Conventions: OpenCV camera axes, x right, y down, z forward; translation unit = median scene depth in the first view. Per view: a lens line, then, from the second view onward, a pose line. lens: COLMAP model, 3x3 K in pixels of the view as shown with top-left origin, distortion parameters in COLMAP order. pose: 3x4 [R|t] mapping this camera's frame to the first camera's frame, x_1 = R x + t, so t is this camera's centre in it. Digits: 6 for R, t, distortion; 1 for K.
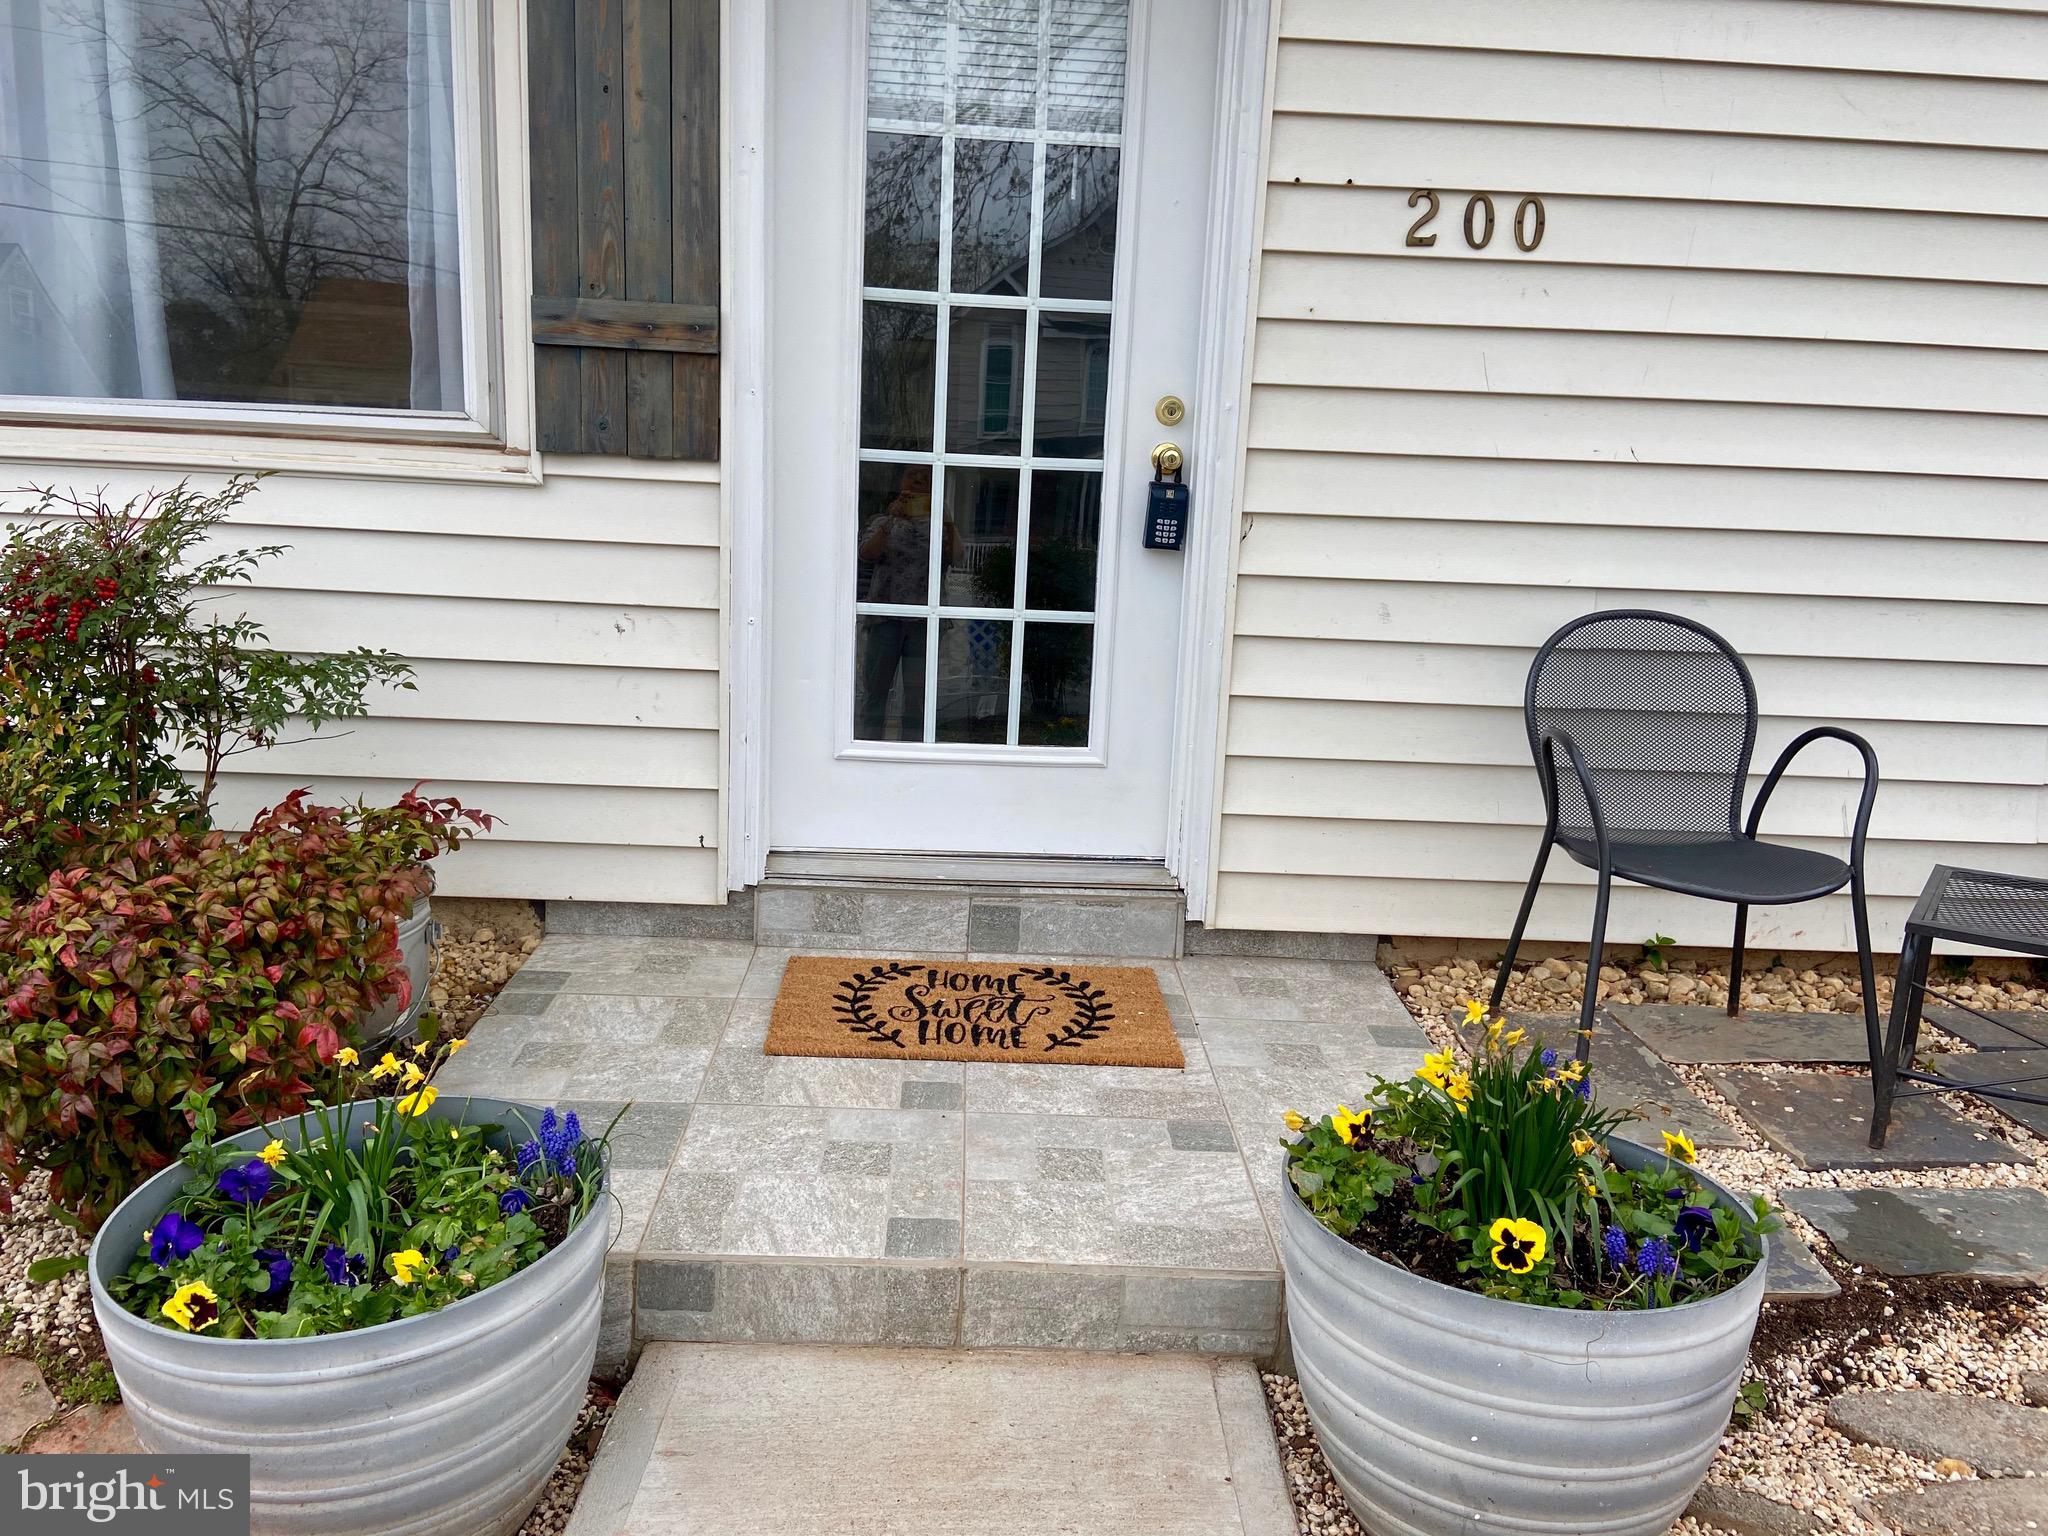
lens RADIAL K [[1541.5, 0, 1025.1], [0, 1541.5, 761.5], [0, 0, 1]] dist [0.137765, -0.171299]
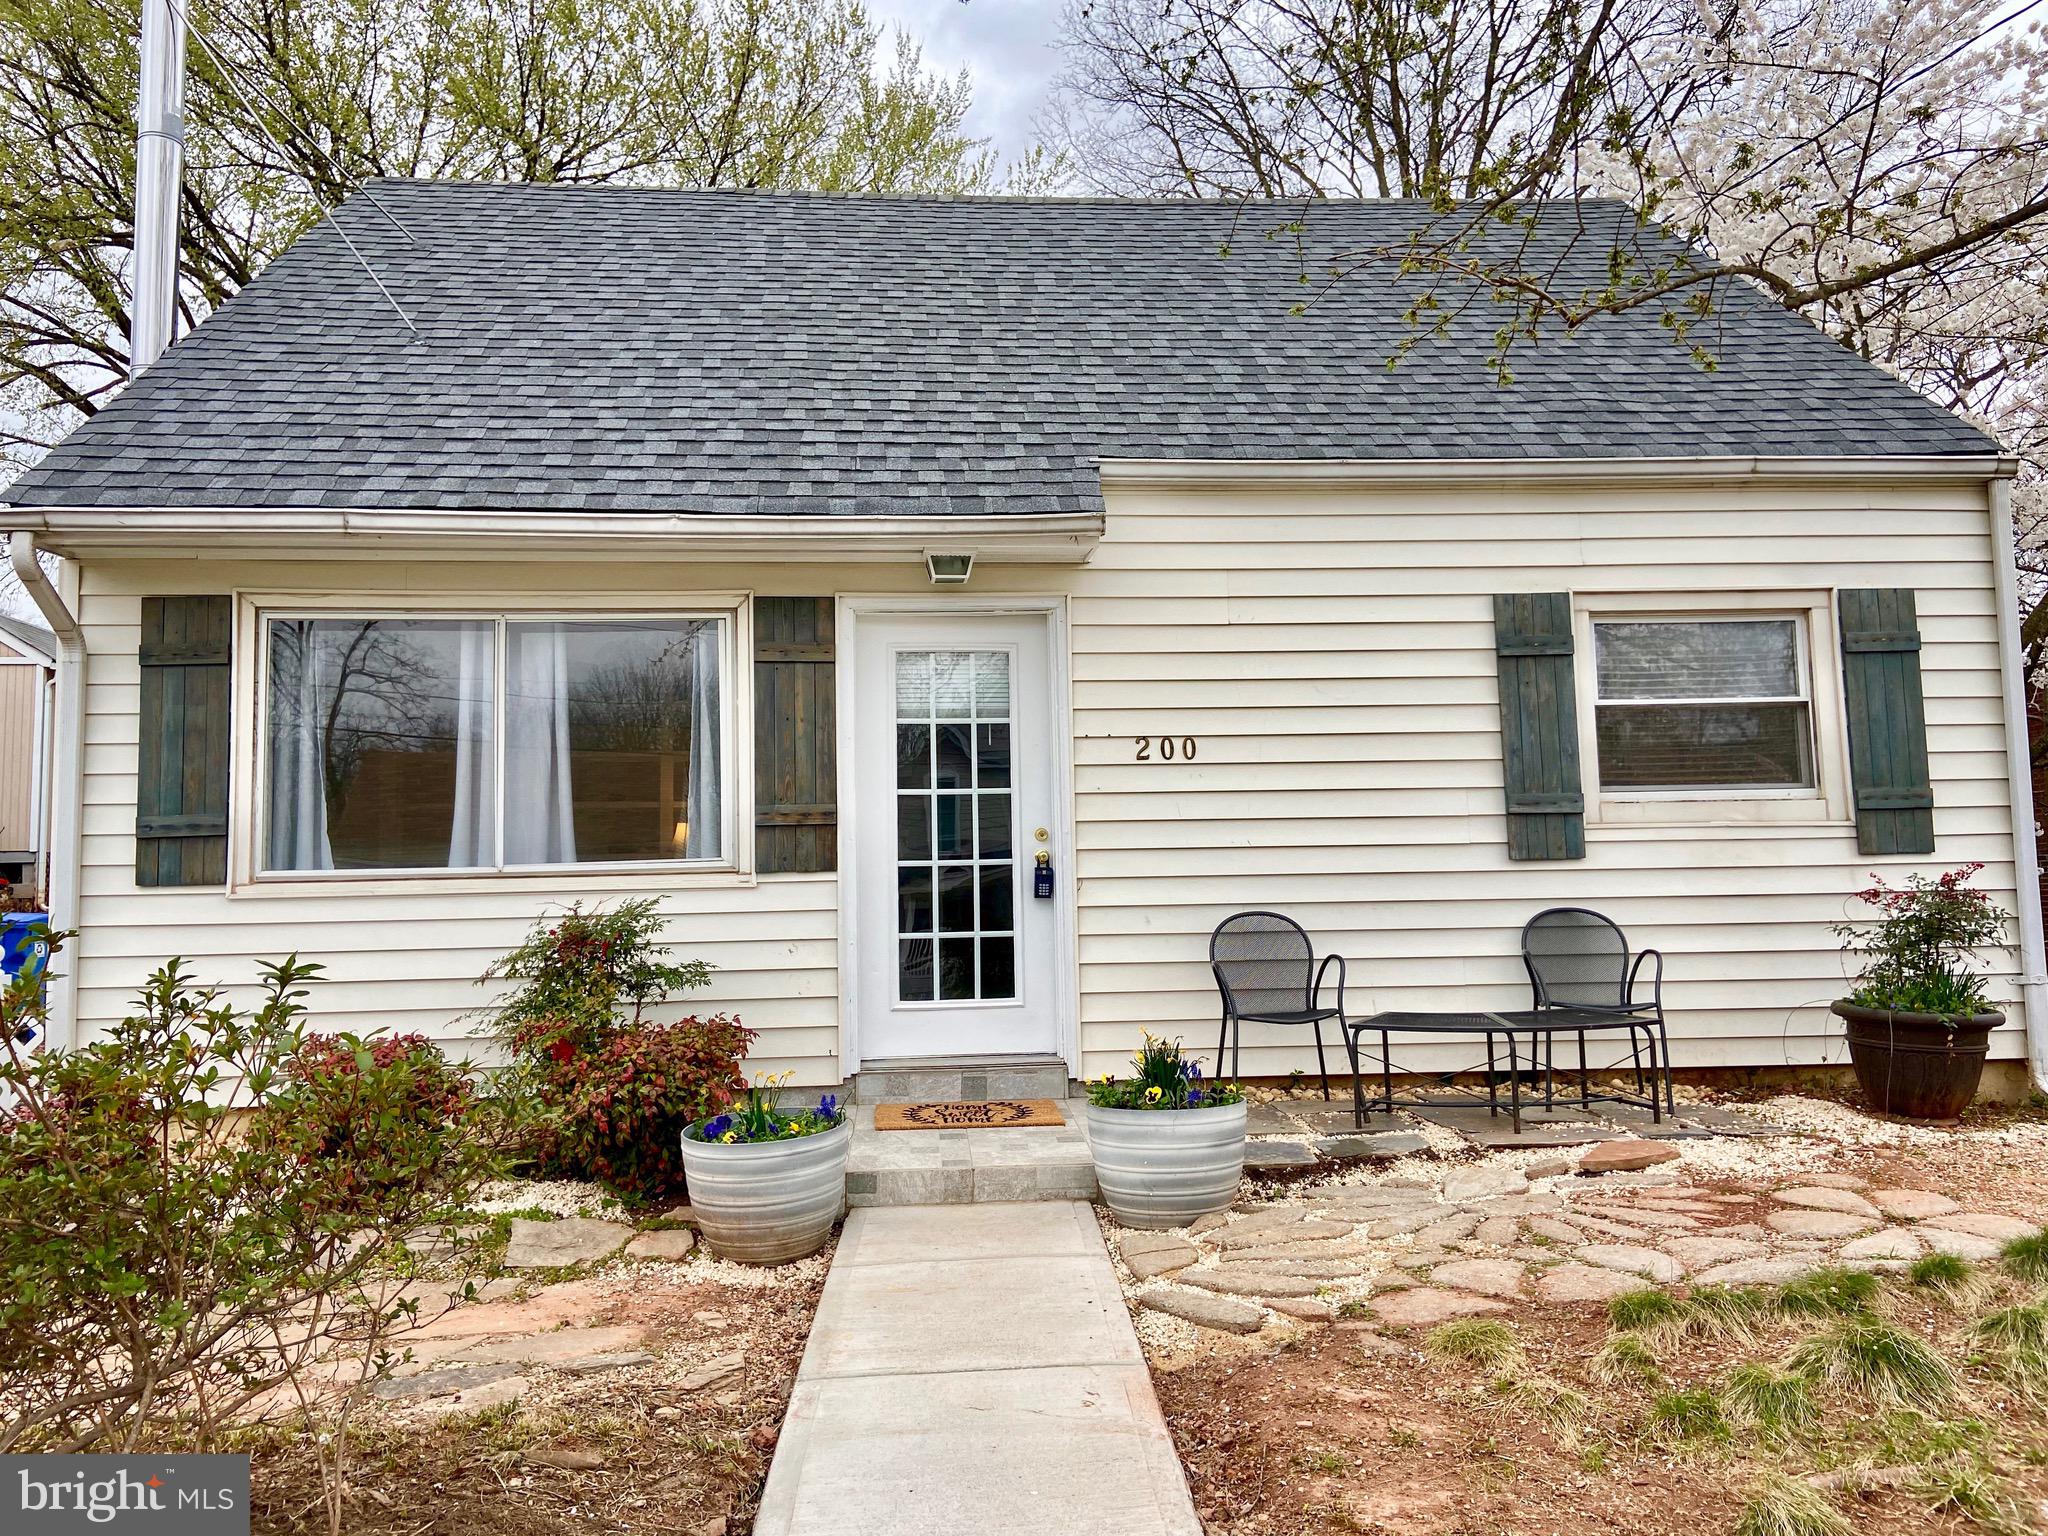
lens RADIAL K [[1543.9, 0, 1023.0], [0, 1543.9, 762.2], [0, 0, 1]] dist [0.134735, -0.167113]
pose [[0.997270, -0.061340, 0.041118, -0.015328], [0.069985, 0.962756, -0.261155, 0.252576], [-0.023568, 0.263320, 0.964421, -1.172873]]
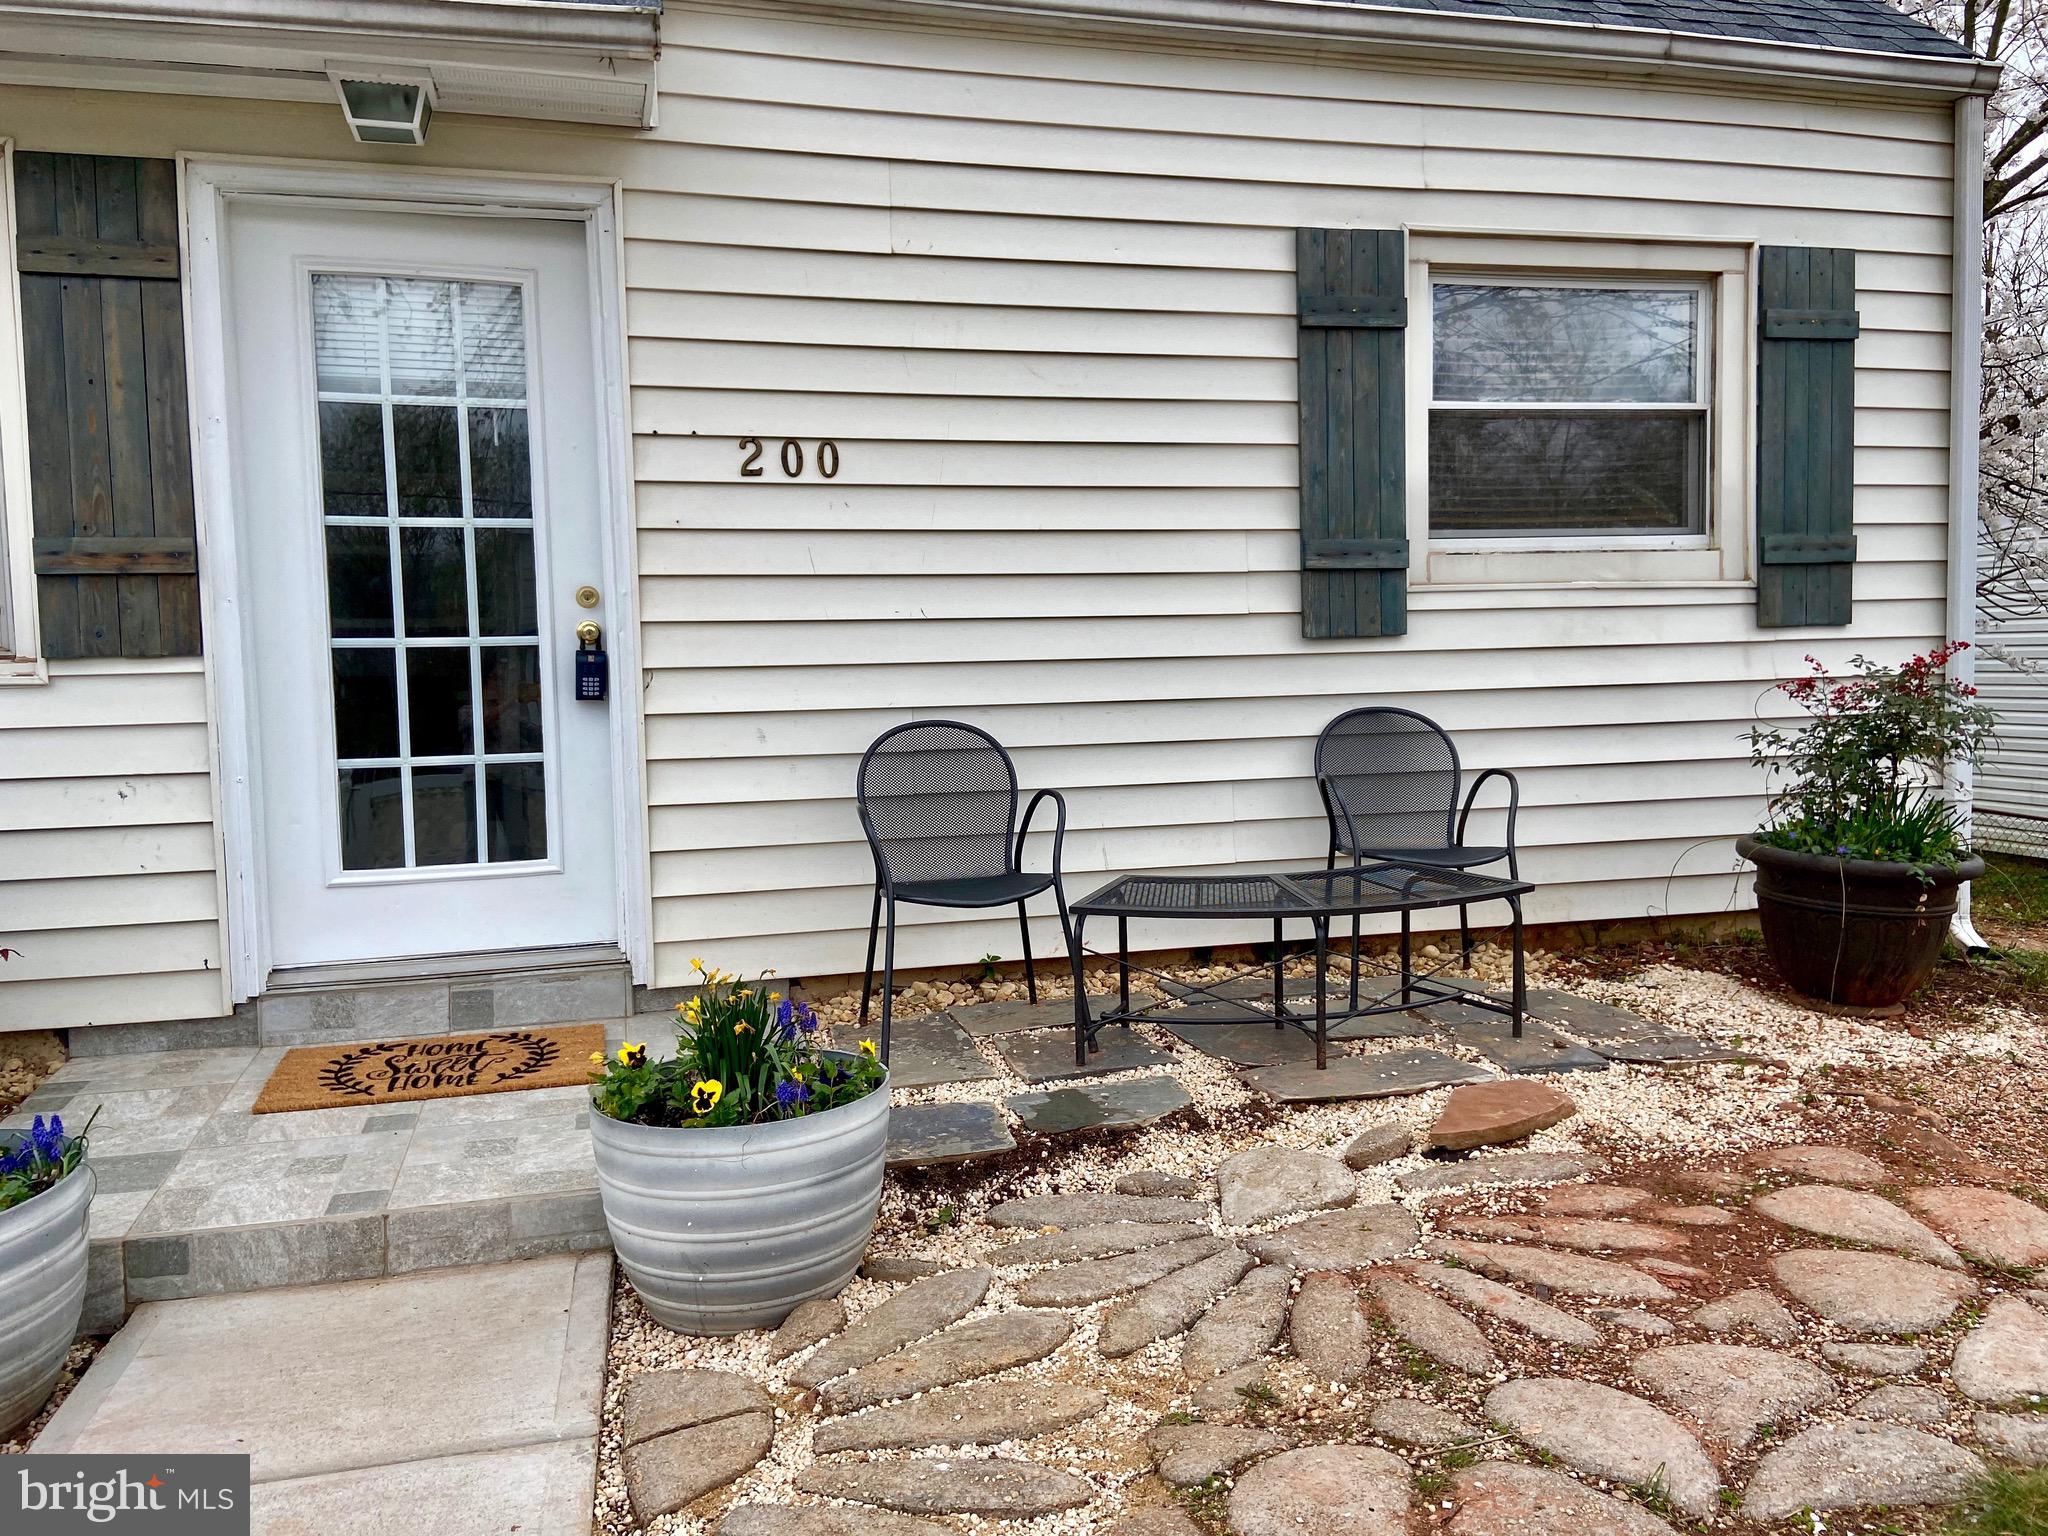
lens RADIAL K [[1541.5, 0, 1025.1], [0, 1541.5, 761.5], [0, 0, 1]] dist [0.137765, -0.171299]
pose [[0.974278, -0.079476, 0.210871, 0.177858], [0.102120, 0.989859, -0.098749, 0.087228], [-0.200884, 0.117744, 0.972513, -0.371538]]
